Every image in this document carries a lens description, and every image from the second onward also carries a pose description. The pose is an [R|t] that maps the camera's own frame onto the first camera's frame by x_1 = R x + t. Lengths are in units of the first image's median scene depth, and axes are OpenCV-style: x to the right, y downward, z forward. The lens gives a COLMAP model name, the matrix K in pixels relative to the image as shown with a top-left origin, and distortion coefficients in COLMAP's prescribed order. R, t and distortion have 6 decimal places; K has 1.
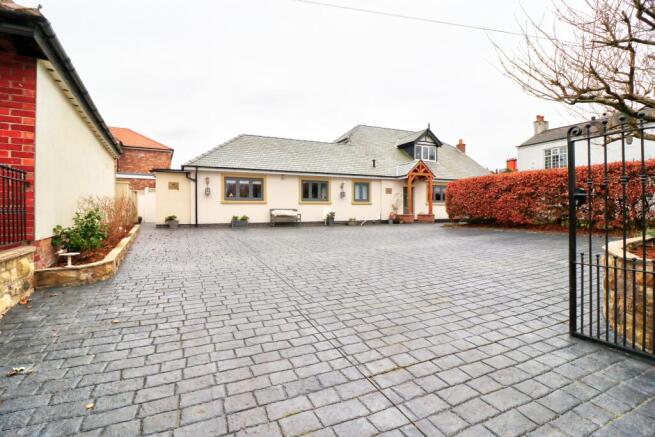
lens RADIAL K [[303.4, 0, 328.4], [0, 303.4, 214.2], [0, 0, 1]] dist [-0.008317, -0.009081]
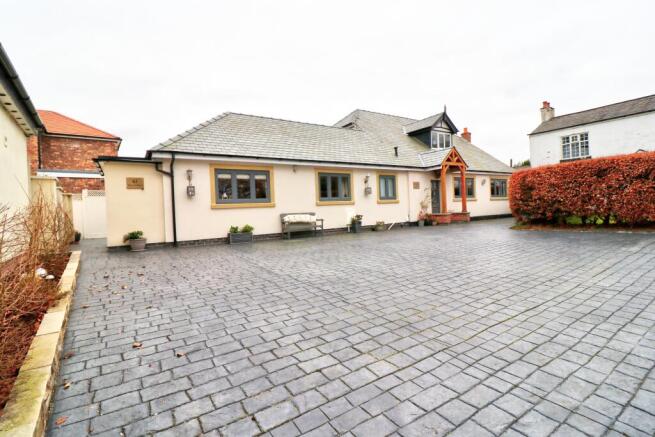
lens RADIAL K [[303.4, 0, 328.3], [0, 303.4, 214.3], [0, 0, 1]] dist [-0.008317, -0.009081]
pose [[0.988574, -0.038525, 0.145733, -0.167553], [0.038095, 0.999258, 0.005736, -0.014274], [-0.145846, -0.000119, 0.989307, 0.257466]]
